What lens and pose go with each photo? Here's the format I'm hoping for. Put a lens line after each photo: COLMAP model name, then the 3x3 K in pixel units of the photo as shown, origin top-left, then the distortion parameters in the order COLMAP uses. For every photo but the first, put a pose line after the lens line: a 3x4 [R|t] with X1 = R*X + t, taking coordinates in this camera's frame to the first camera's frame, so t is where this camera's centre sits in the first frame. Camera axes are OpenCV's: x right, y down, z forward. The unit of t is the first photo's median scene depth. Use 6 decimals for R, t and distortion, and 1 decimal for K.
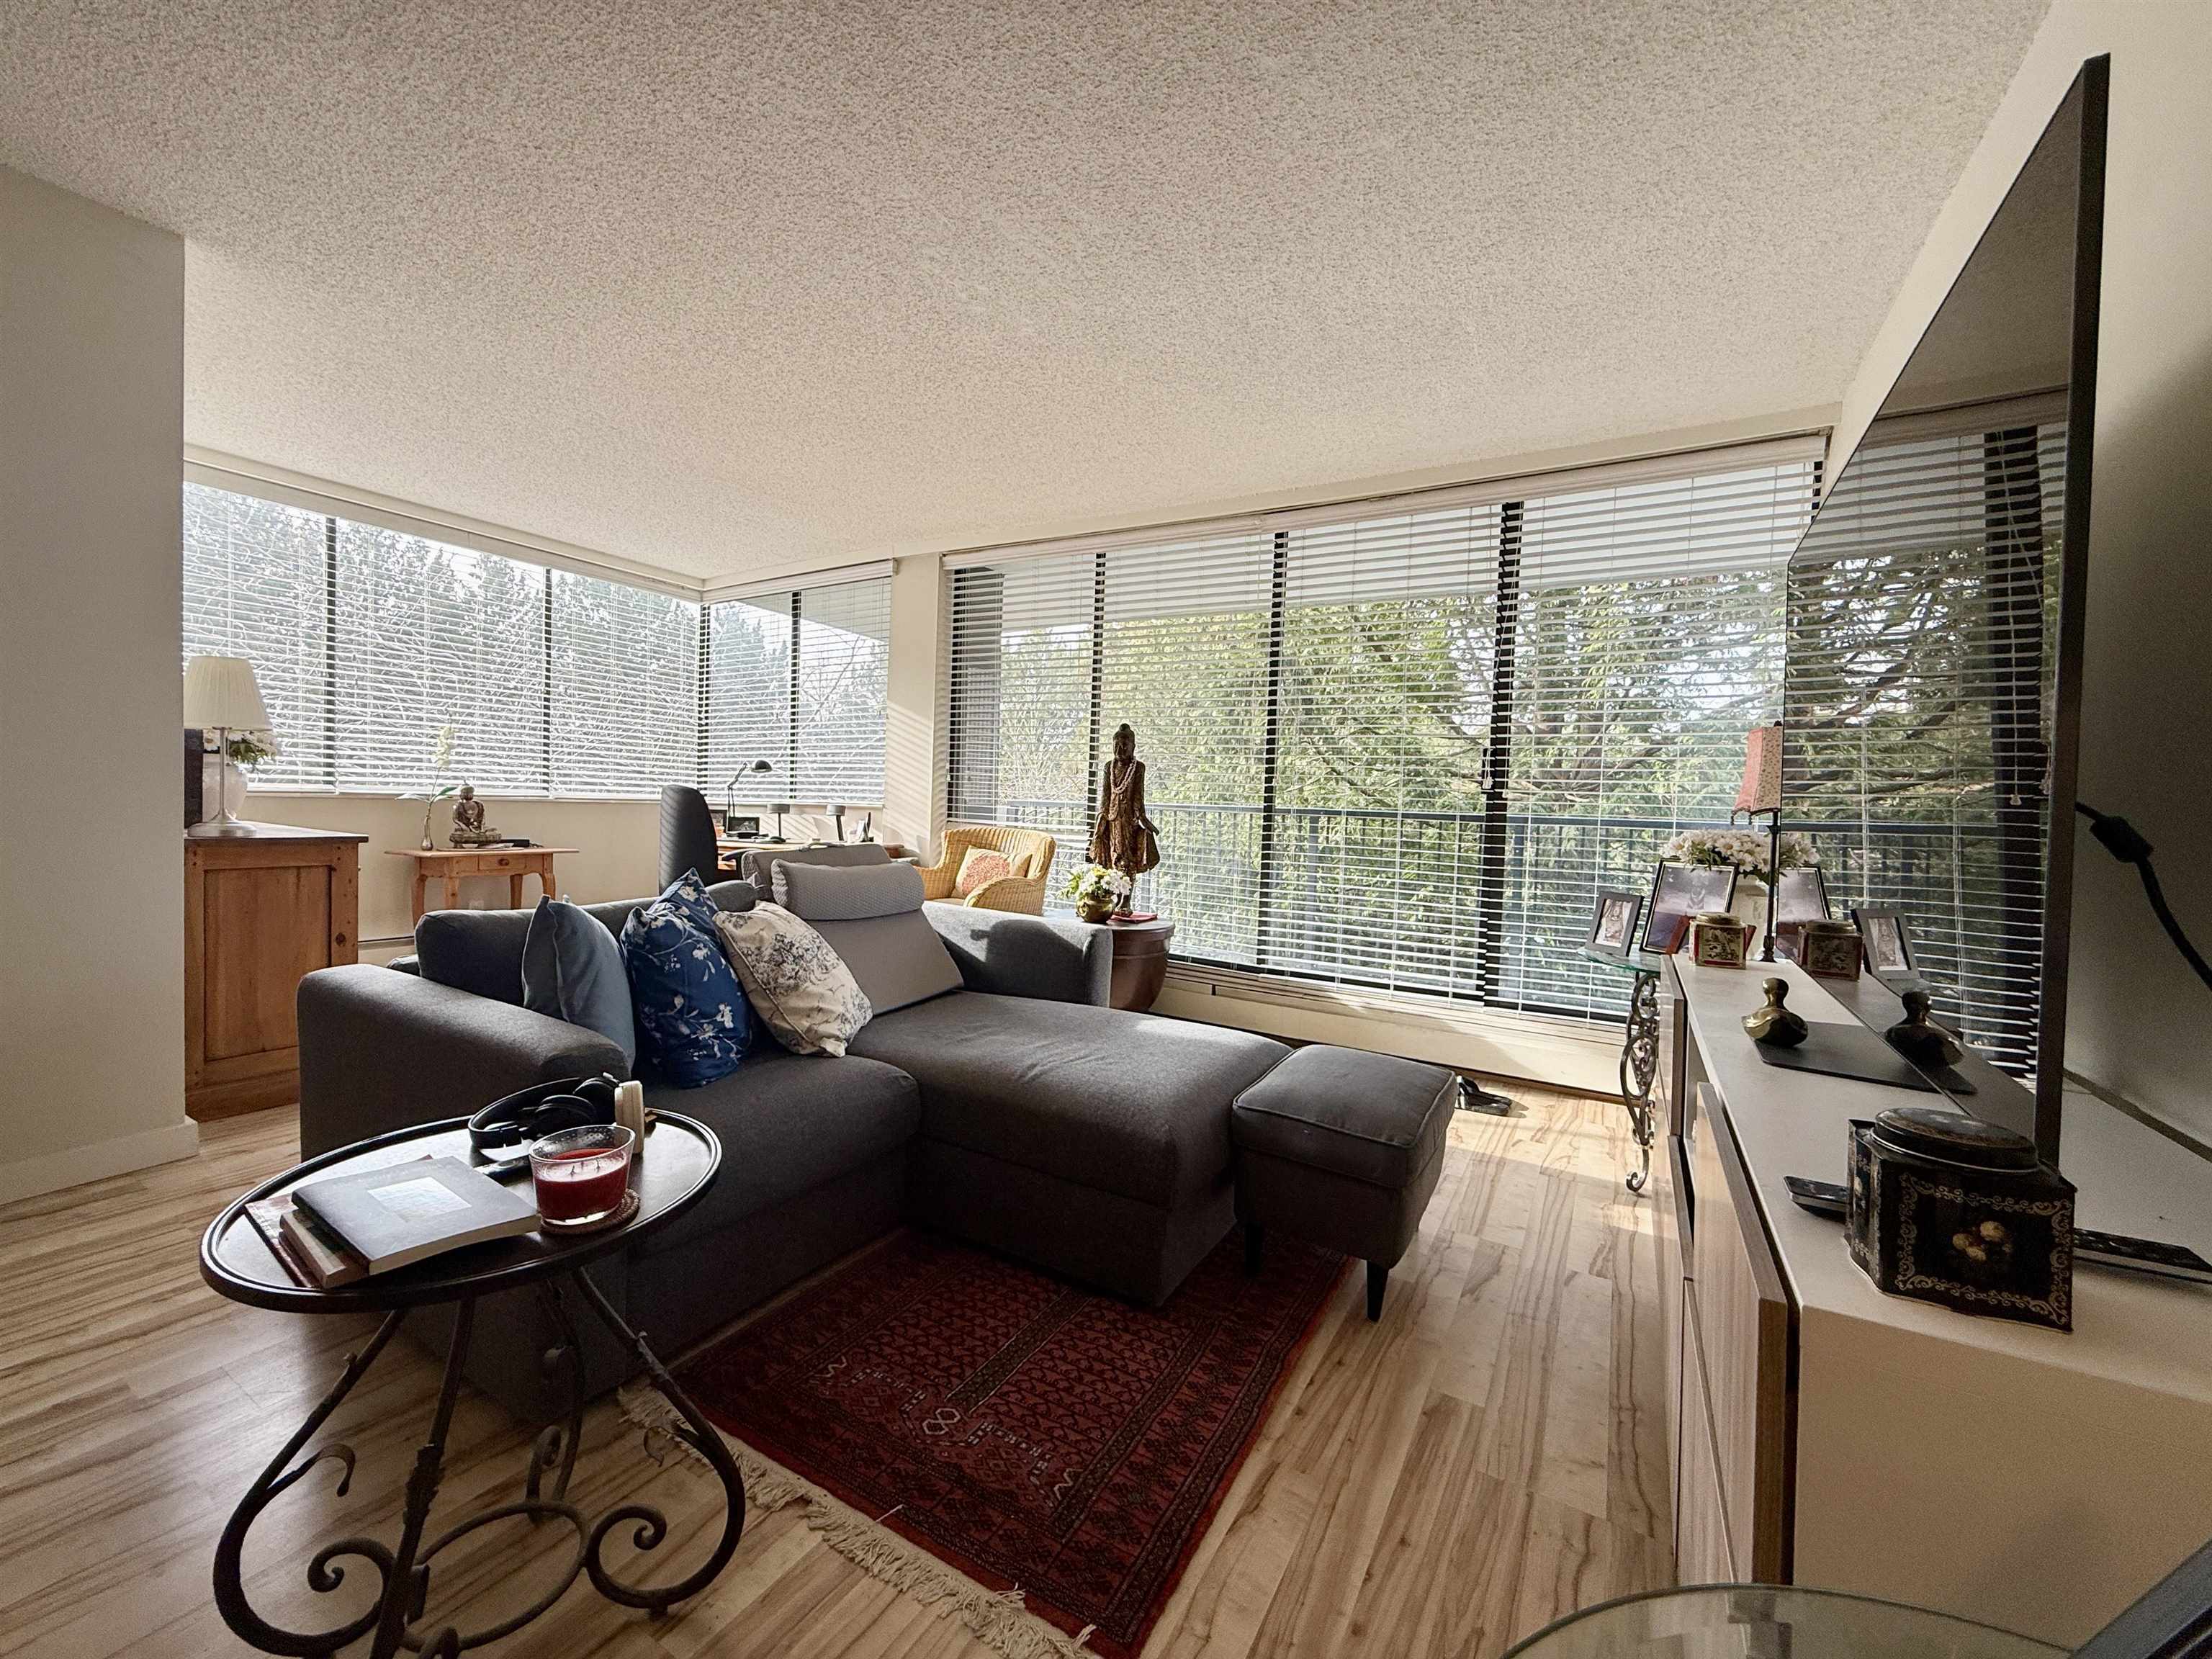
lens RADIAL K [[884.8, 0, 1100.1], [0, 884.8, 823.7], [0, 0, 1]] dist [-0.000818, 0.000059]
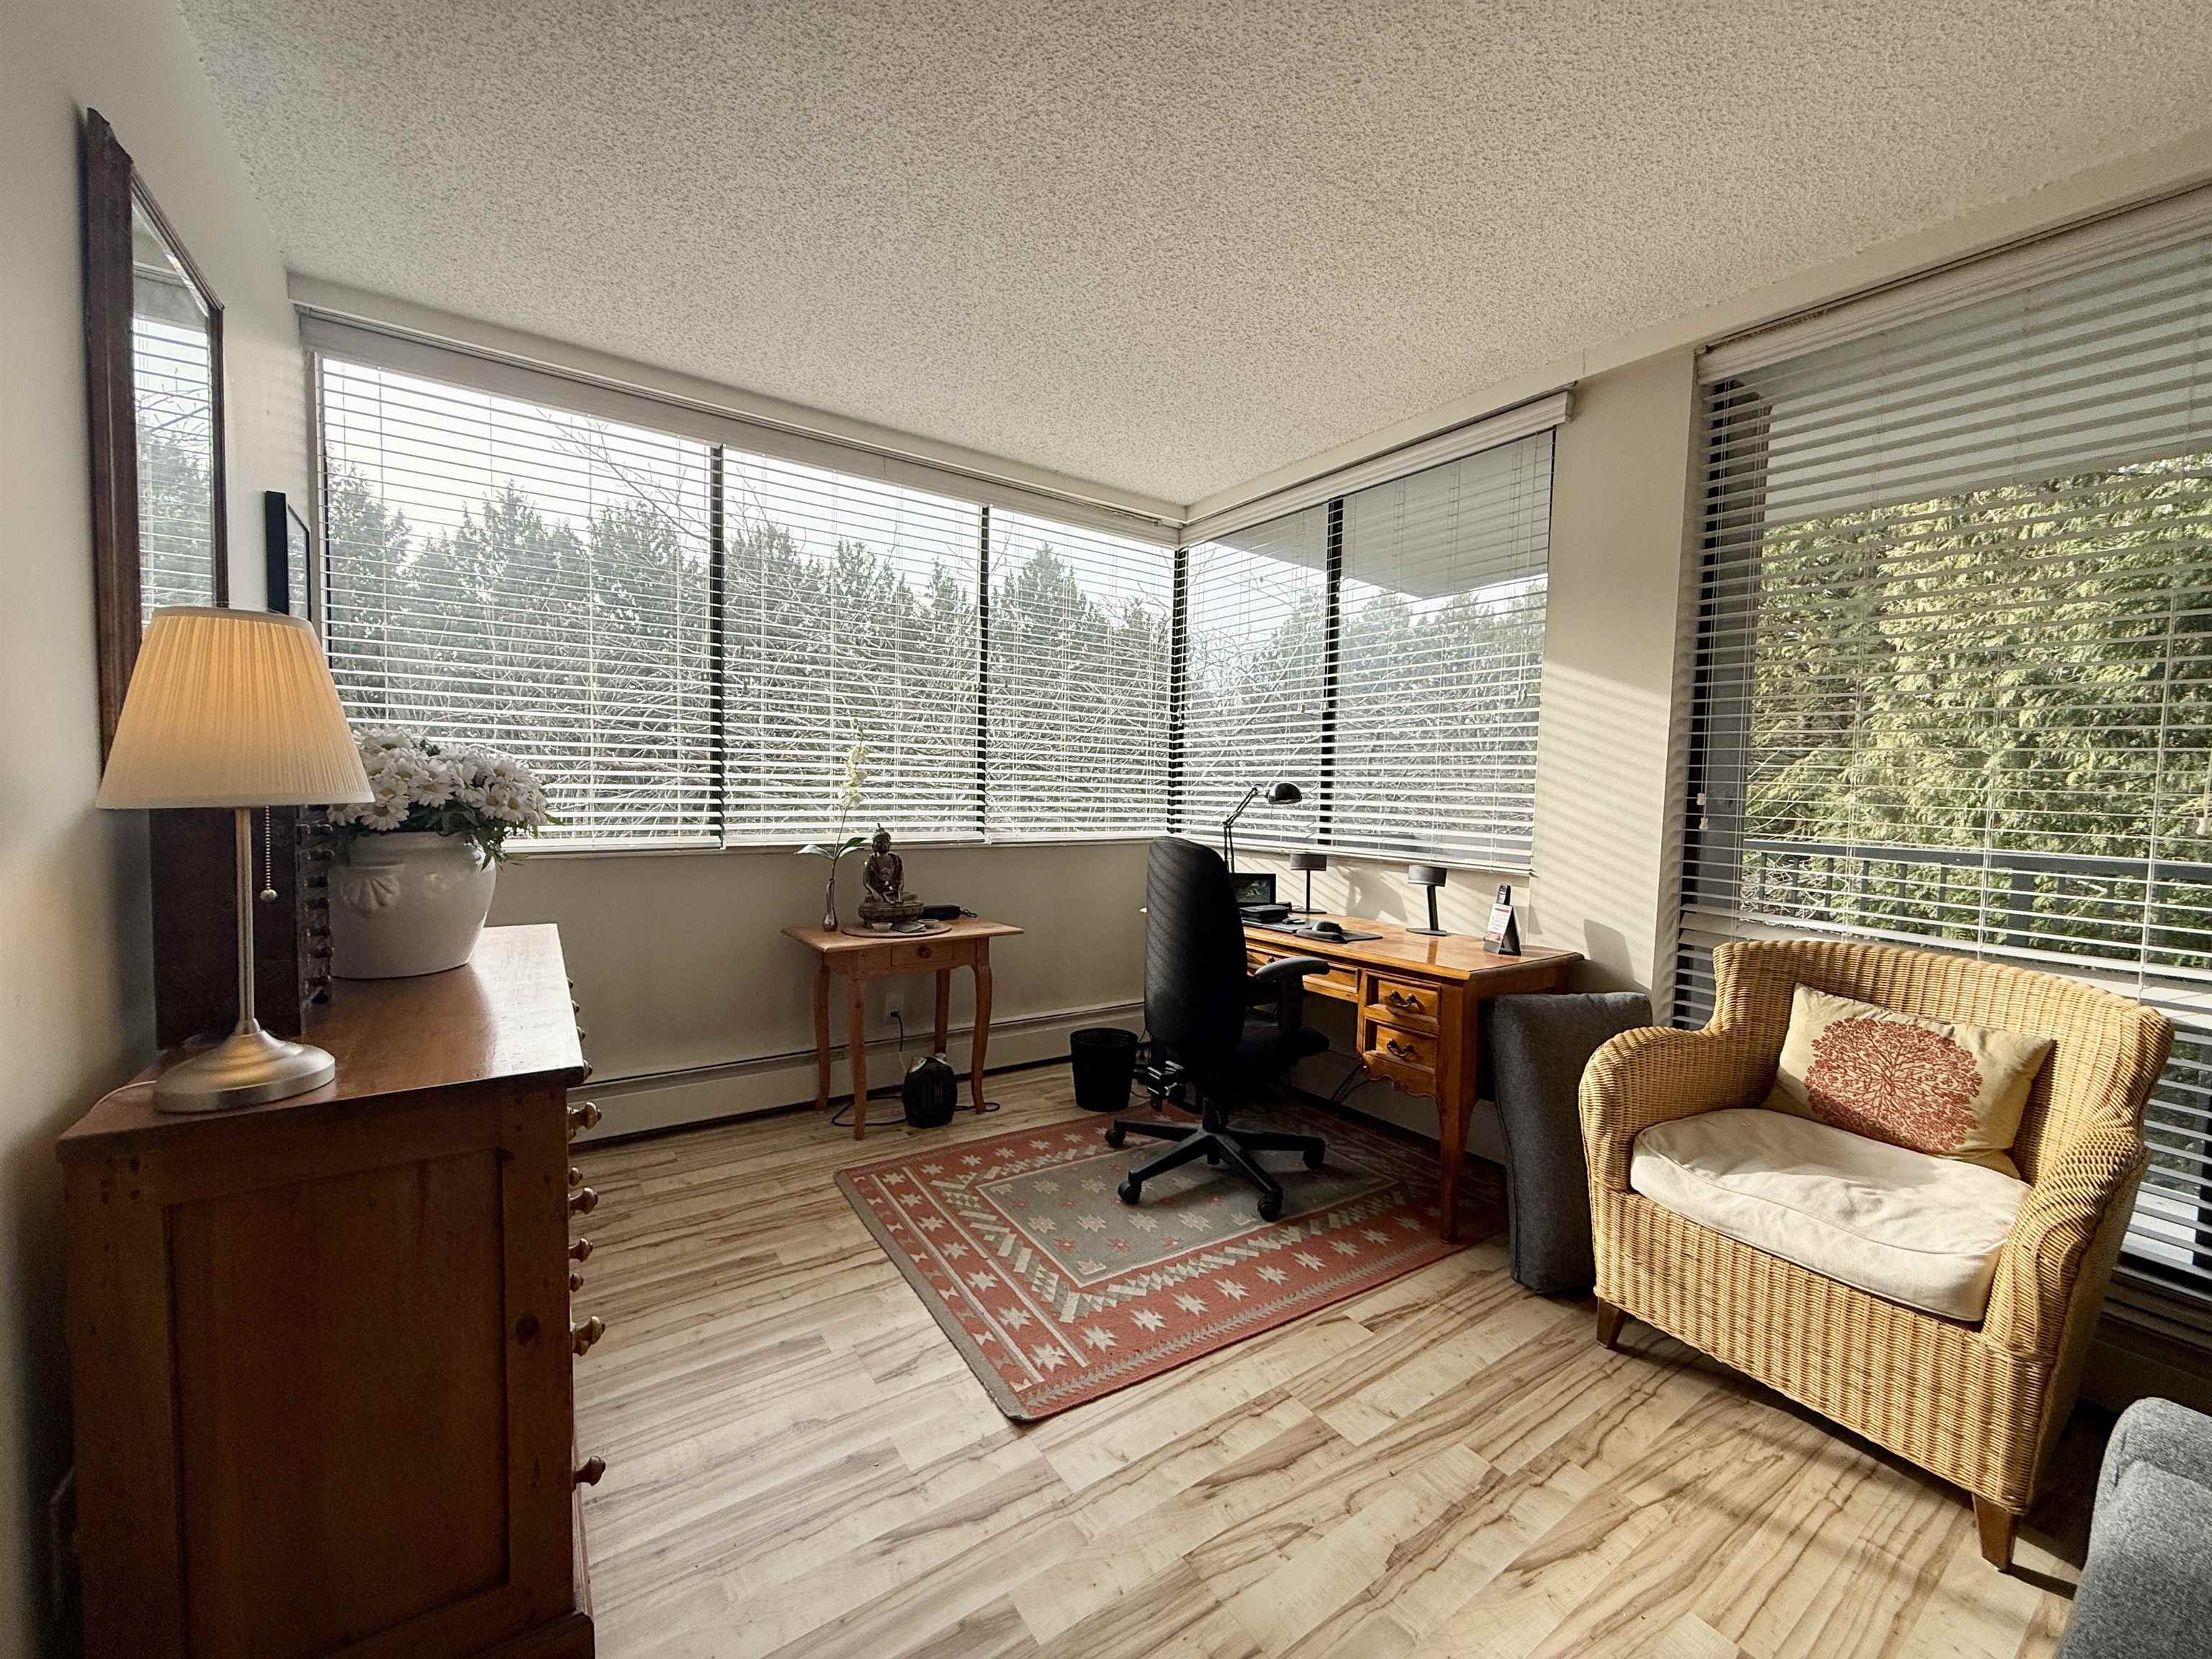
lens RADIAL K [[877.3, 0, 1096.4], [0, 877.3, 829.5], [0, 0, 1]] dist [-0.003103, -0.000631]
pose [[0.909209, 0.015318, -0.416058, -0.329208], [-0.006527, 0.999725, 0.022545, -0.069557], [0.416289, -0.017783, 0.909059, 0.526215]]
